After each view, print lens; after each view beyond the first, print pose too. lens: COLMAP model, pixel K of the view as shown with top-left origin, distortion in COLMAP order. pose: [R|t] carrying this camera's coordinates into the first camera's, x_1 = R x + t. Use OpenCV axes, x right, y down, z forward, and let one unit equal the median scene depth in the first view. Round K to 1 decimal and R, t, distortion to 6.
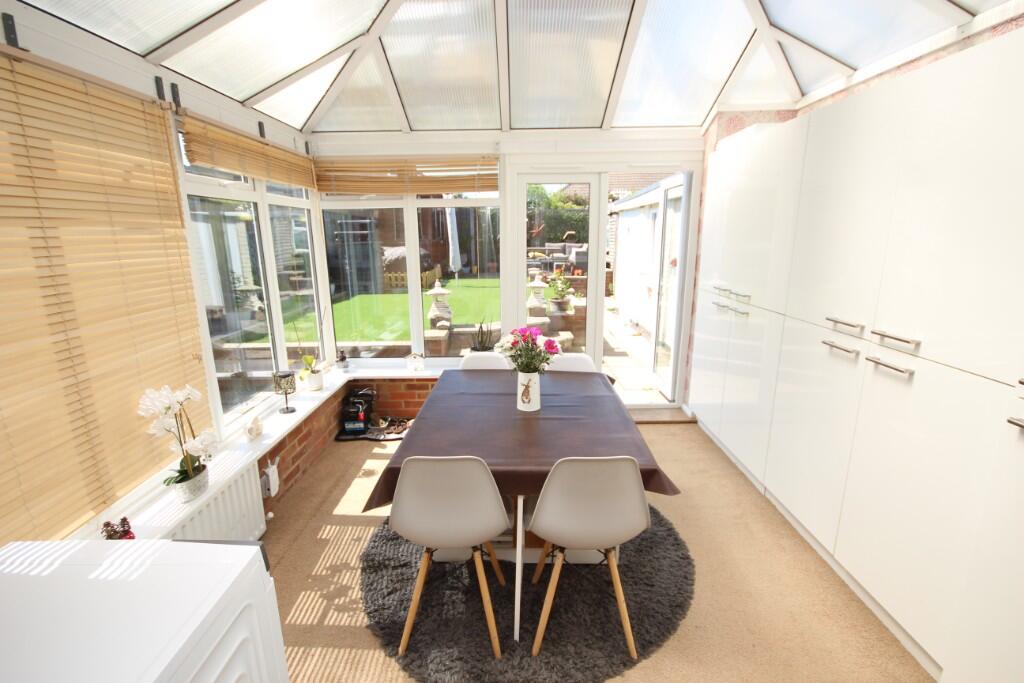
lens RADIAL K [[471.9, 0, 508.7], [0, 471.9, 343.0], [0, 0, 1]] dist [-0.003991, -0.000125]
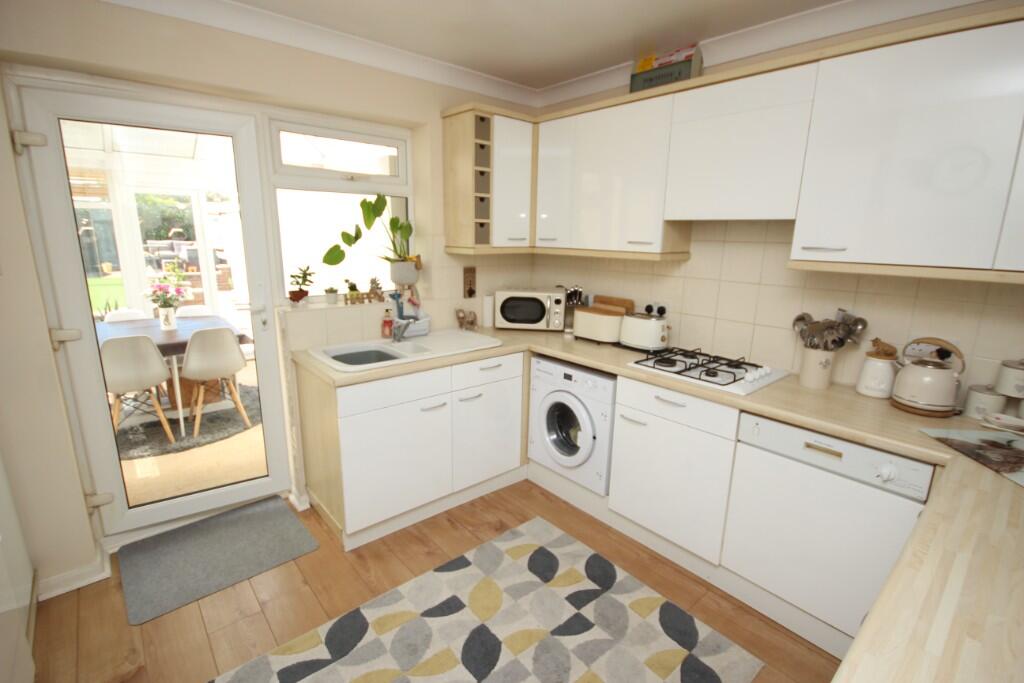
lens RADIAL K [[471.9, 0, 511.9], [0, 471.9, 347.3], [0, 0, 1]] dist [-0.003991, -0.000125]
pose [[0.742767, -0.133949, 0.656015, -0.033504], [0.128506, 0.990089, 0.056662, 0.052173], [-0.657103, 0.042216, 0.752618, -0.232744]]
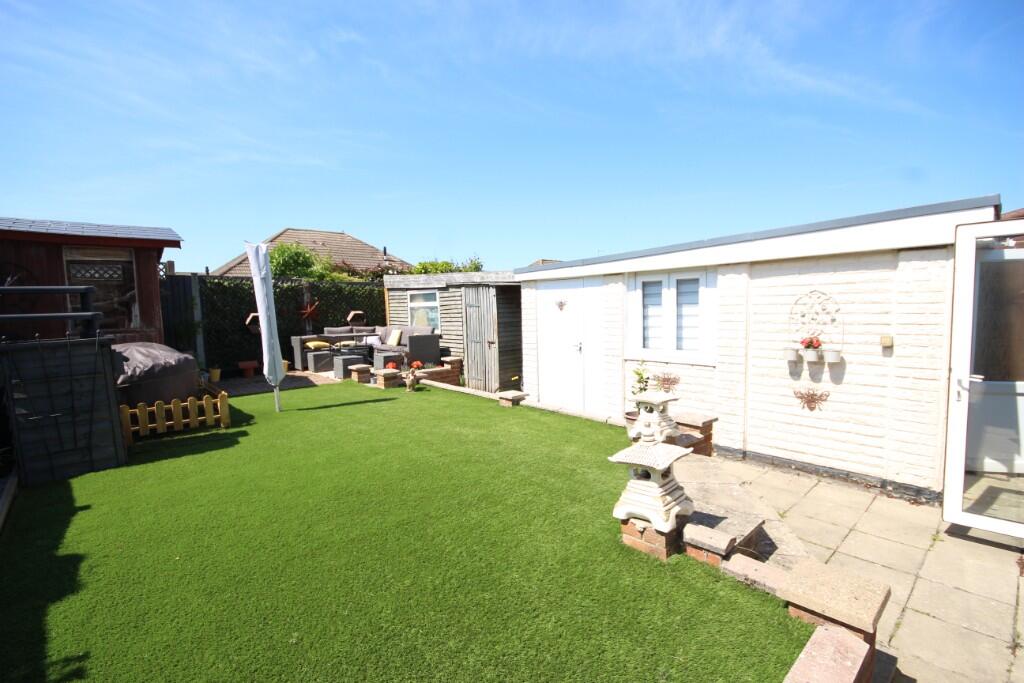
lens RADIAL K [[471.9, 0, 512.7], [0, 471.9, 344.5], [0, 0, 1]] dist [-0.003991, -0.000125]
pose [[0.732212, -0.062347, 0.678218, -0.234754], [0.173792, 0.979939, -0.097545, -0.084259], [-0.658531, 0.189292, 0.728358, 0.371900]]
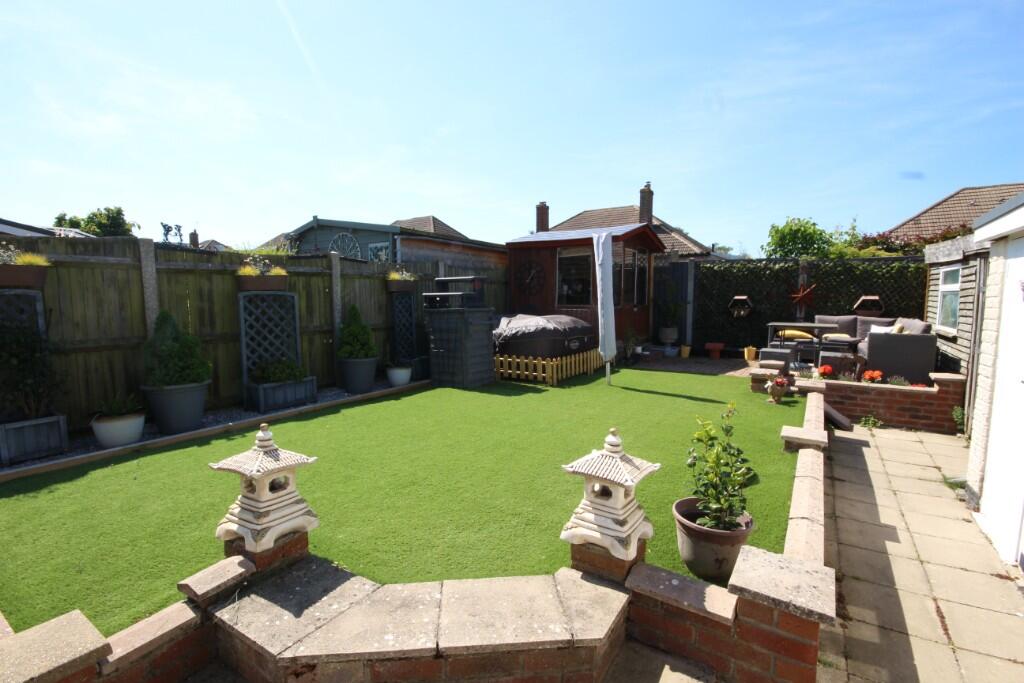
lens RADIAL K [[471.9, 0, 514.8], [0, 471.9, 345.3], [0, 0, 1]] dist [-0.003991, -0.000125]
pose [[0.848068, 0.059155, -0.526575, 0.086199], [-0.127265, 0.987400, -0.094042, -0.086370], [0.514377, 0.146768, 0.844911, 0.380638]]
